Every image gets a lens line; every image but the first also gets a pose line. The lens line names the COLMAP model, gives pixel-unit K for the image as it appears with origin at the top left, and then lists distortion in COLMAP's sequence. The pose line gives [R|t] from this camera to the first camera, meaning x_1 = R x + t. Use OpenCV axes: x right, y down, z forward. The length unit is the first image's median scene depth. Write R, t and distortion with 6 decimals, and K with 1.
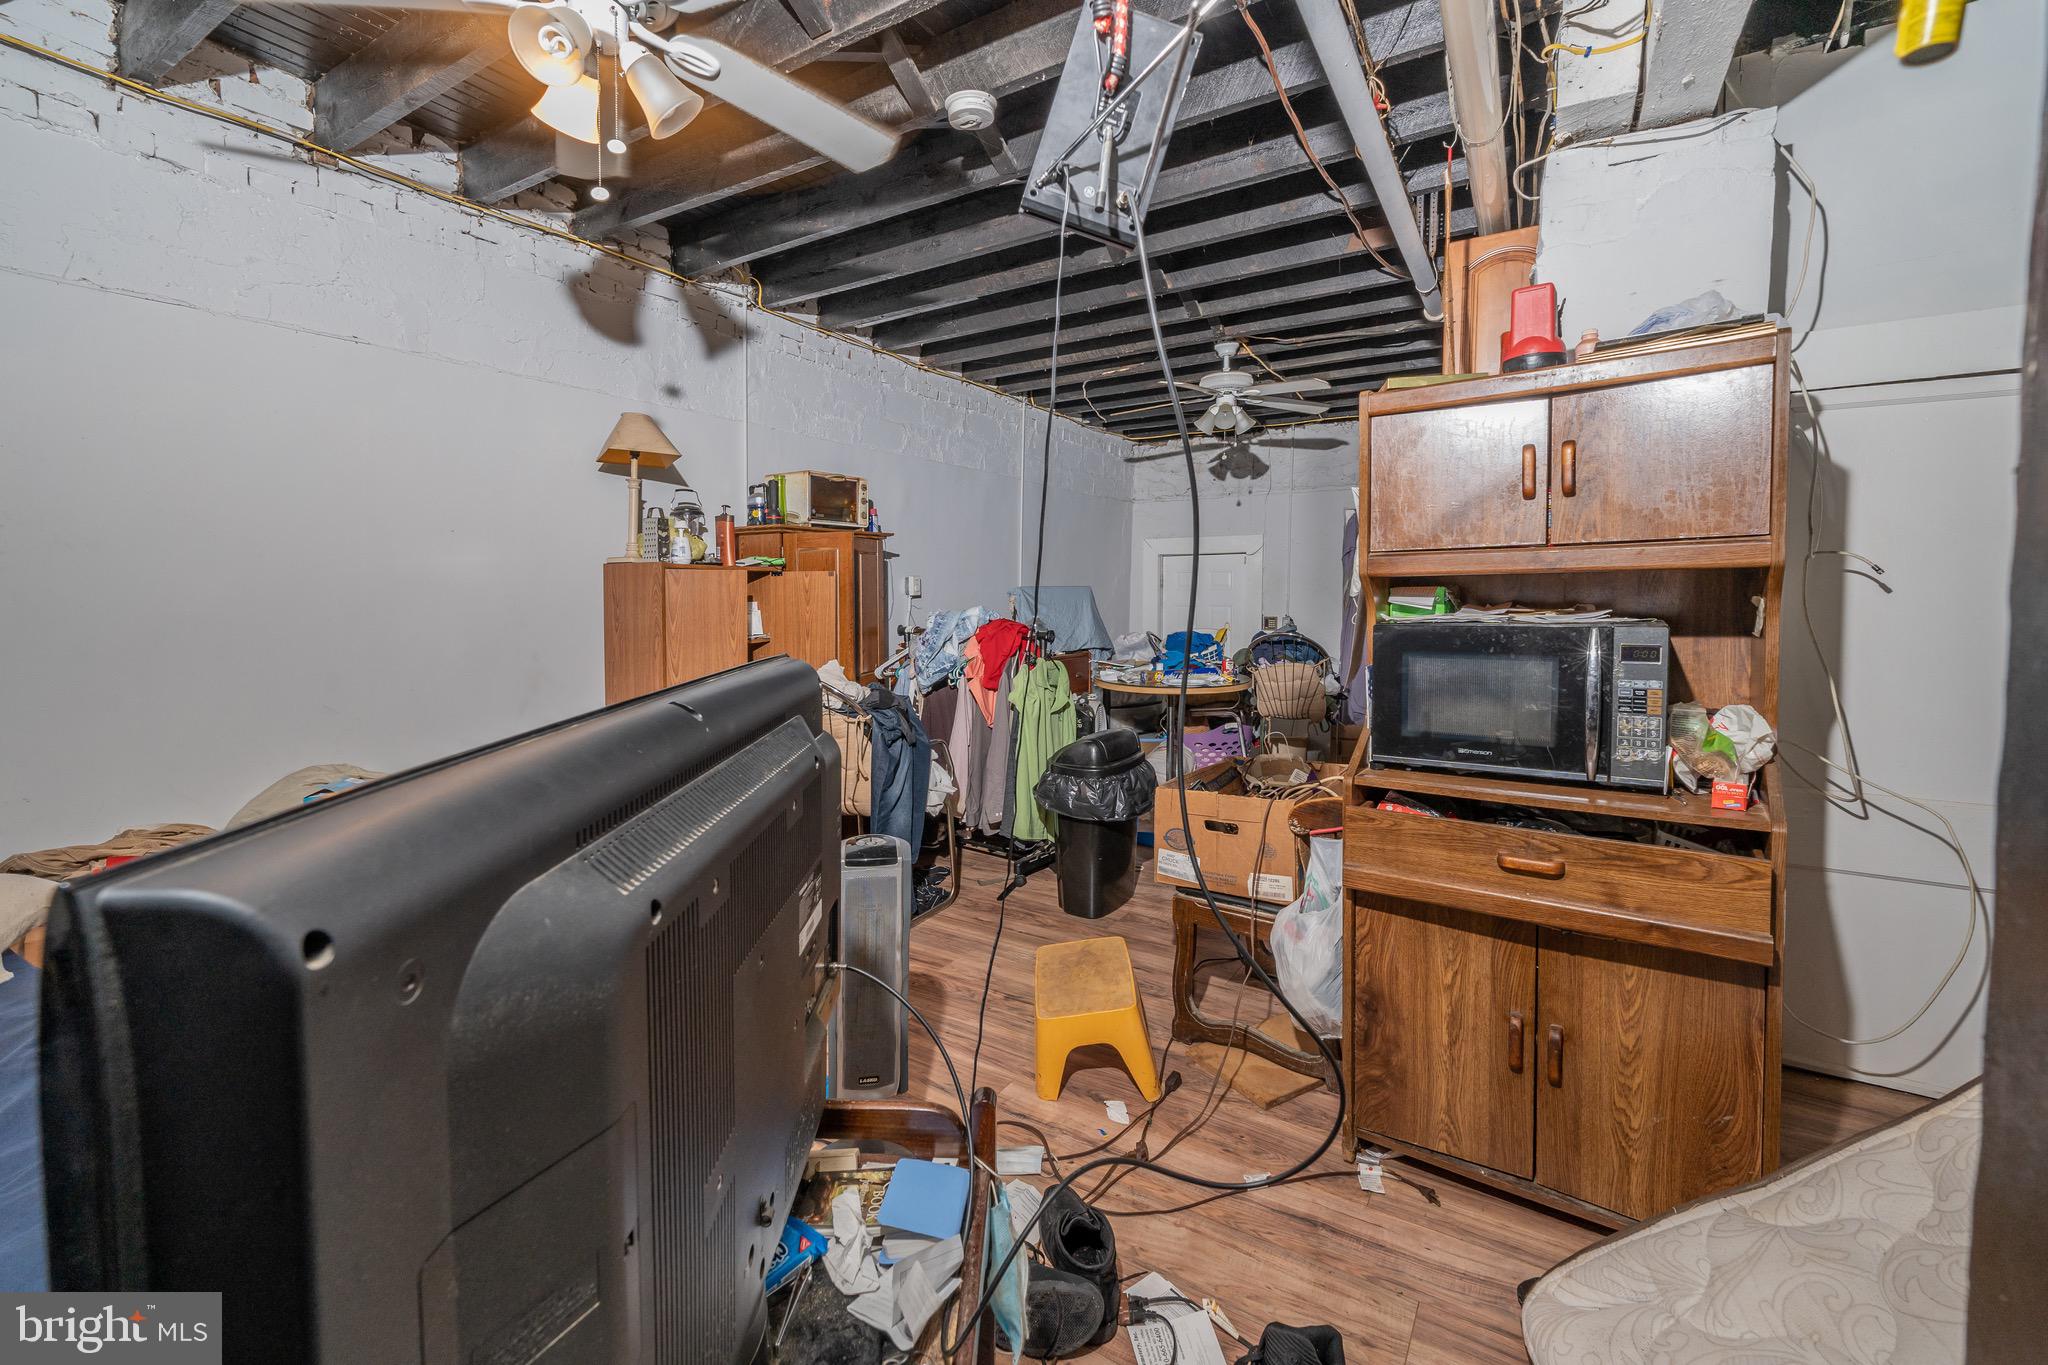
lens RADIAL K [[858.0, 0, 1016.4], [0, 858.0, 630.3], [0, 0, 1]] dist [0.000141, 0.000044]
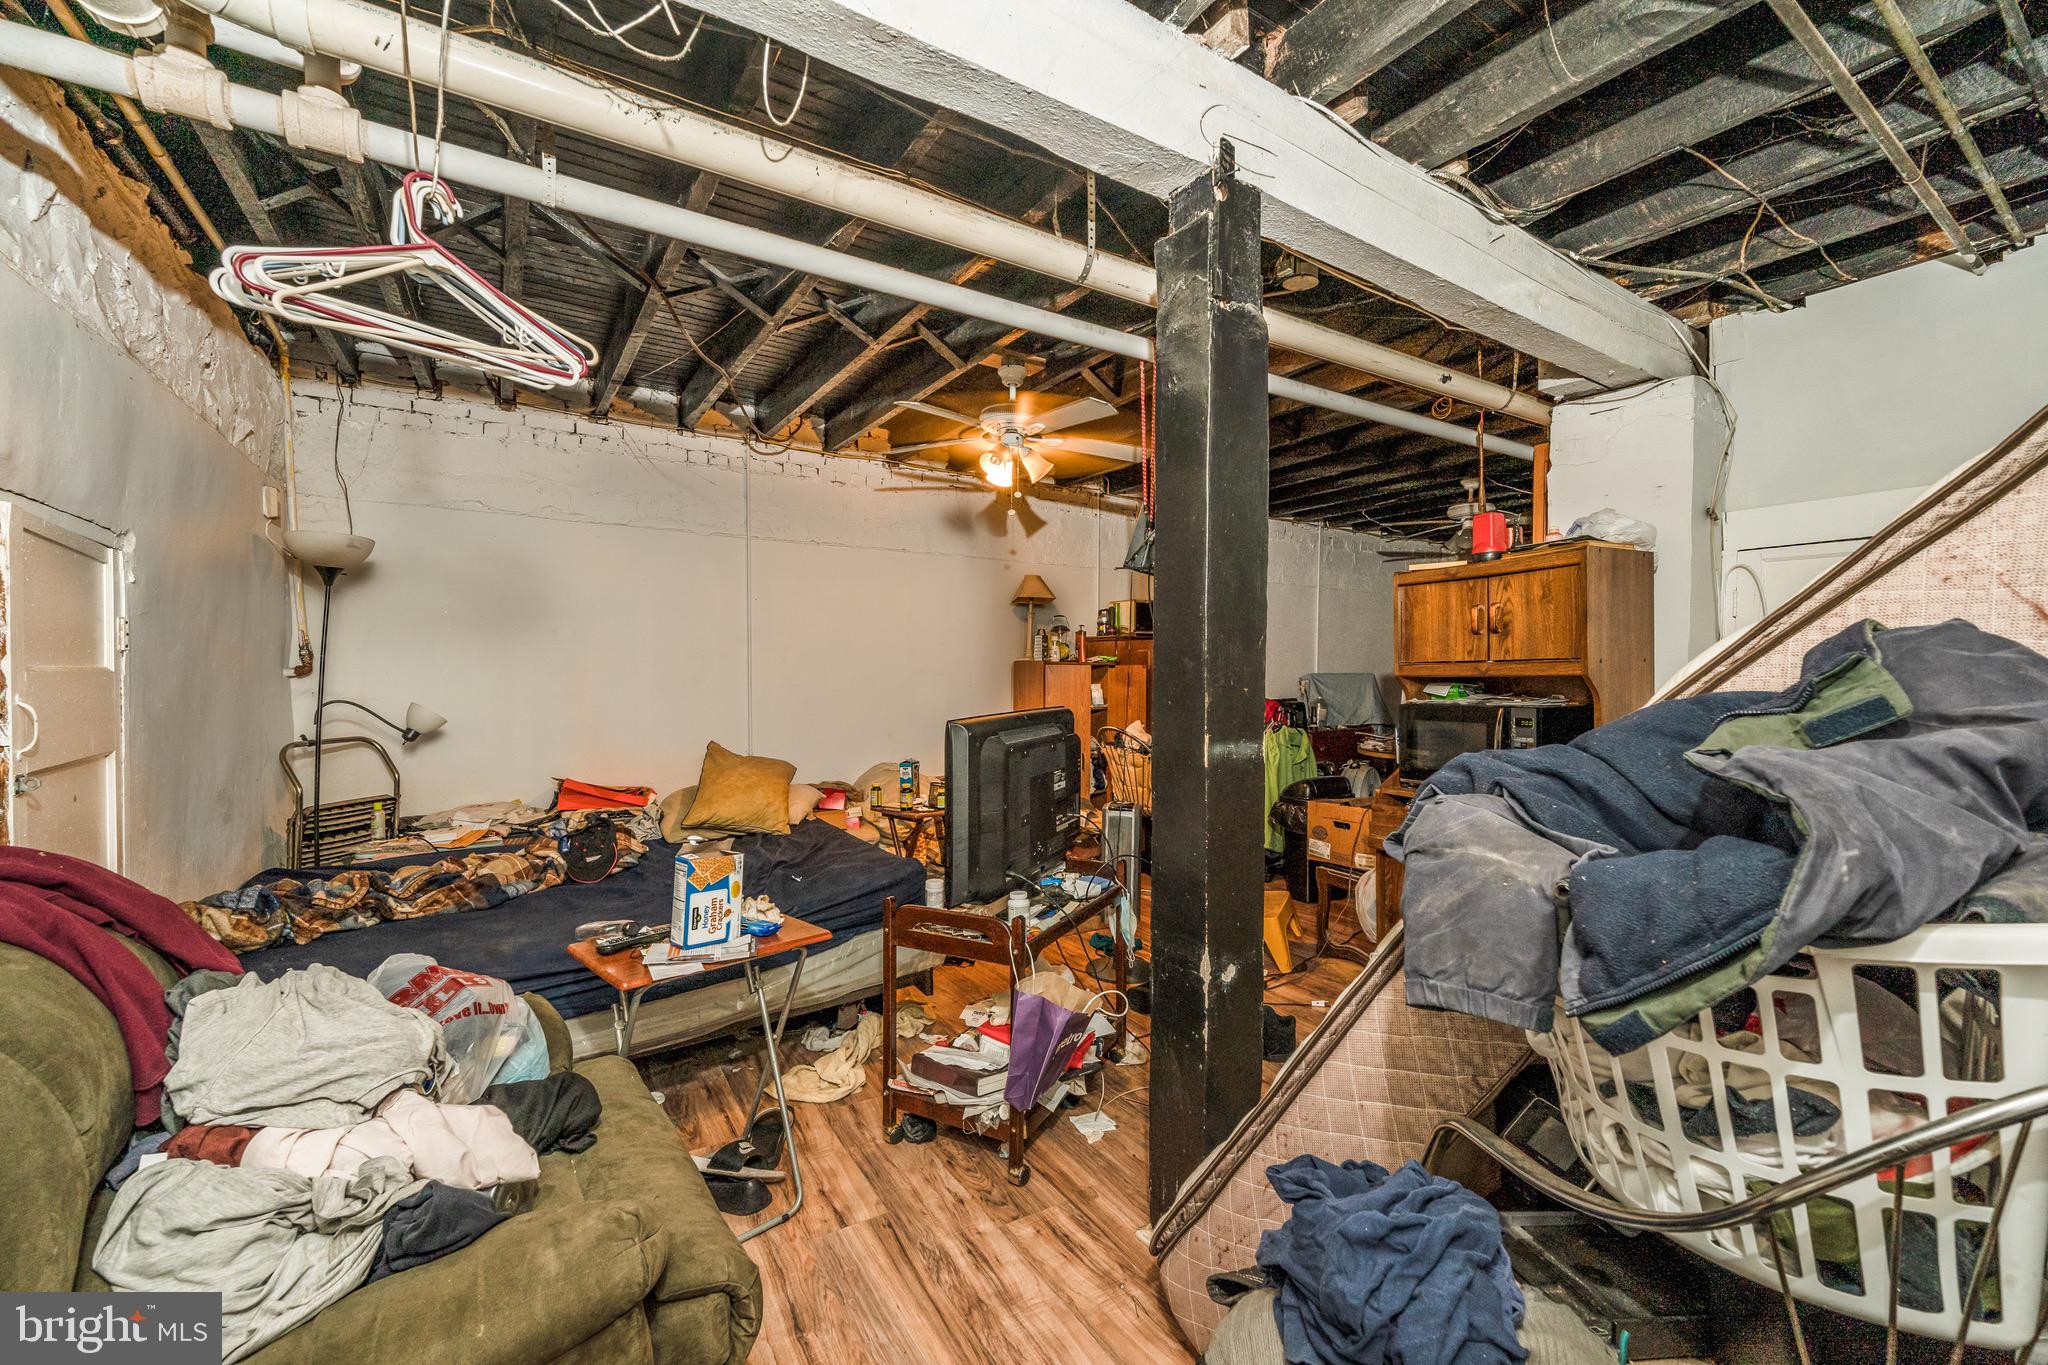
lens RADIAL K [[832.3, 0, 1031.7], [0, 832.3, 690.4], [0, 0, 1]] dist [-0.000599, 0.000172]
pose [[0.906205, 0.014663, -0.422585, 0.253477], [-0.022780, 0.999640, -0.014163, 0.003706], [0.422226, 0.022461, 0.906212, -0.488997]]
